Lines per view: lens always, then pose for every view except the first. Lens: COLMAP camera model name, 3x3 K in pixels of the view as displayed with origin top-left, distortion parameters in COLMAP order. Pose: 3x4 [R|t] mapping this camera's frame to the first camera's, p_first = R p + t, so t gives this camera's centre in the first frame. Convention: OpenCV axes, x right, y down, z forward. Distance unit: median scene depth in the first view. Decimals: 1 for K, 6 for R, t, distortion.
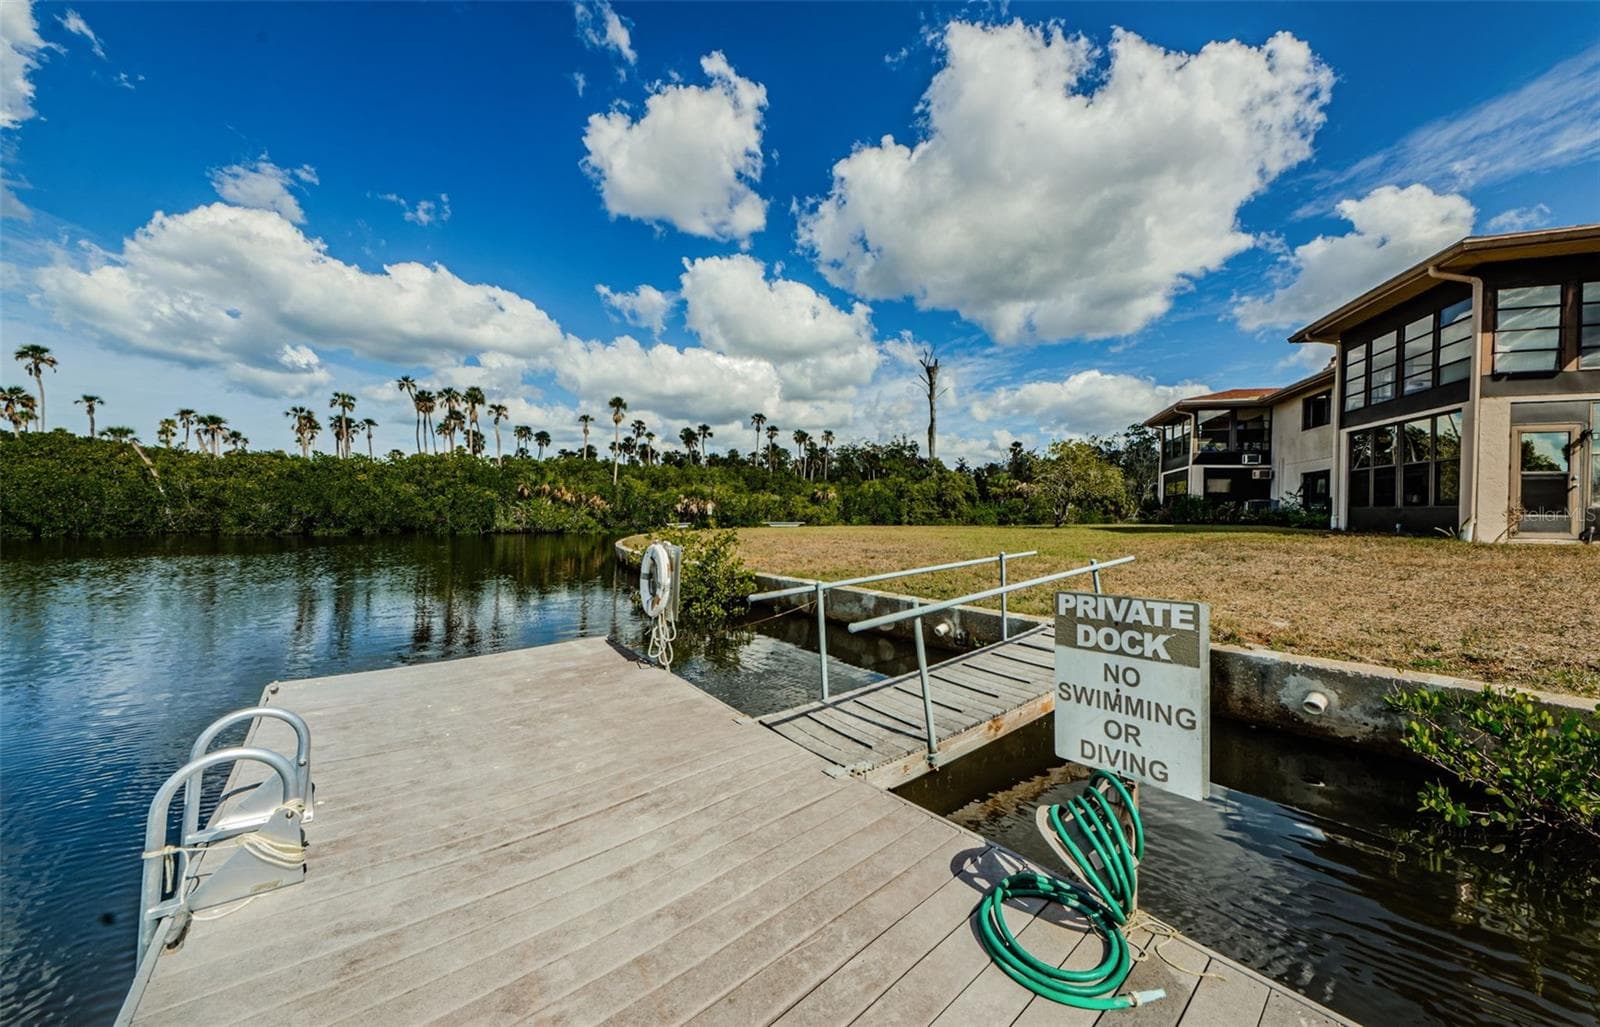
lens RADIAL K [[537.4, 0, 804.0], [0, 537.4, 521.7], [0, 0, 1]] dist [-0.006795, 0.000039]
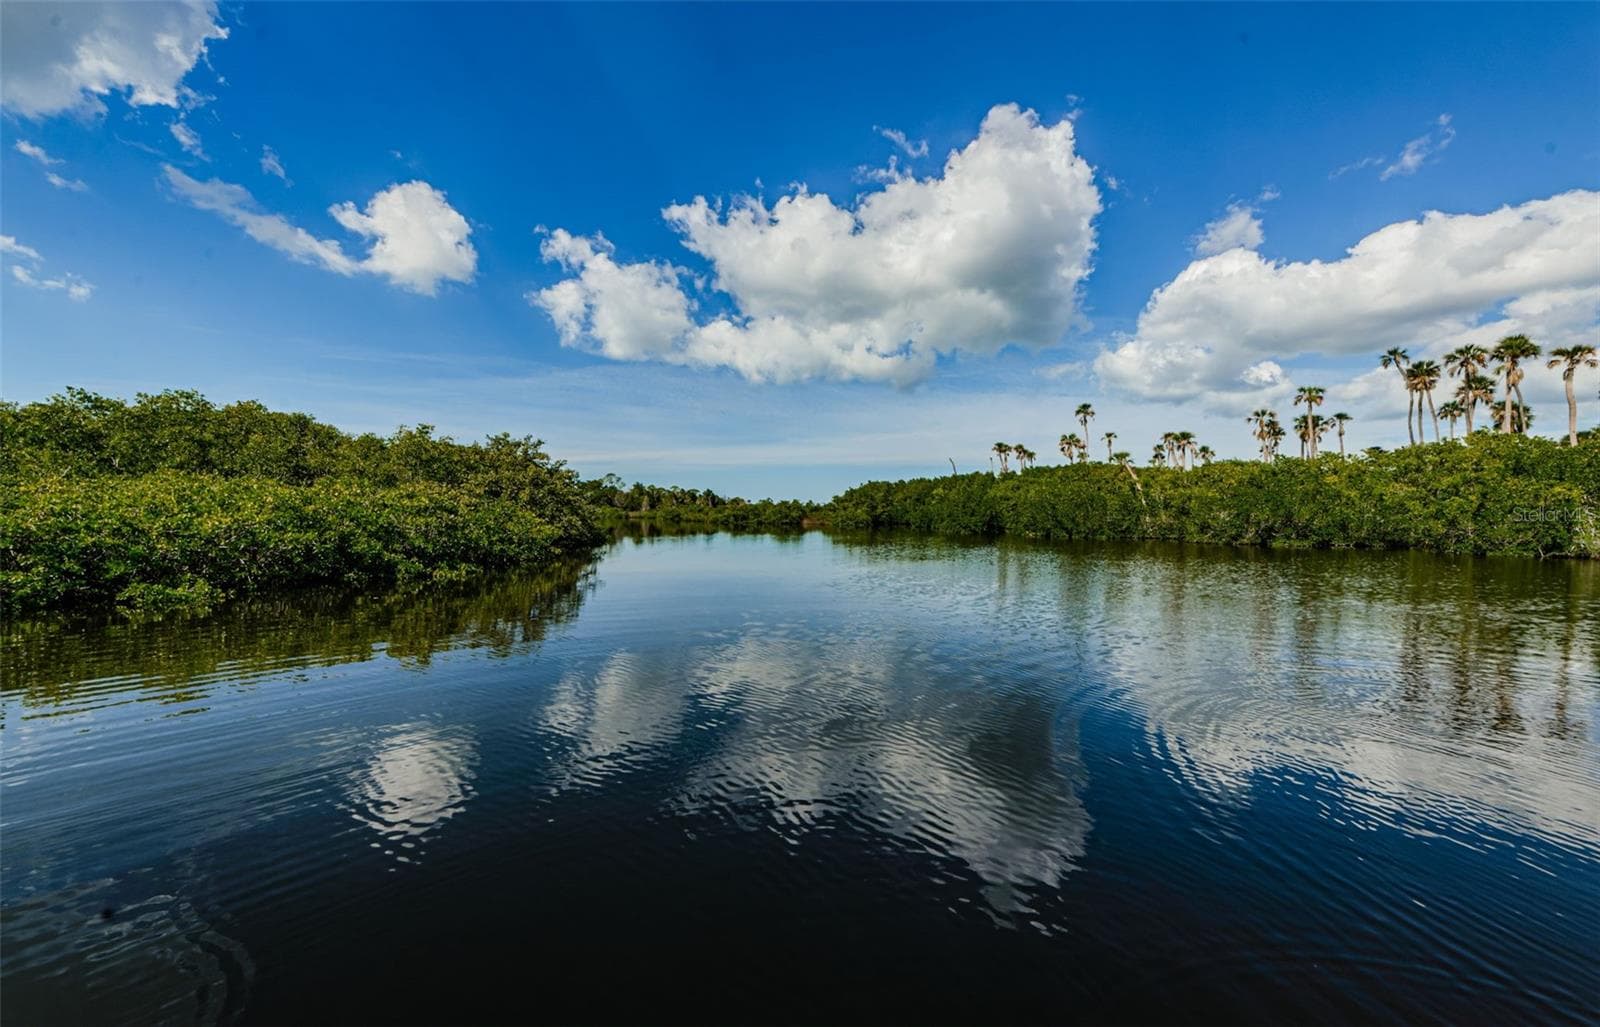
lens RADIAL K [[537.4, 0, 804.0], [0, 537.4, 521.7], [0, 0, 1]] dist [-0.006795, 0.000039]
pose [[0.103965, 0.003108, -0.994576, -0.085241], [-0.023120, 0.999732, 0.000708, 0.000702], [0.994312, 0.022921, 0.104009, 0.098769]]
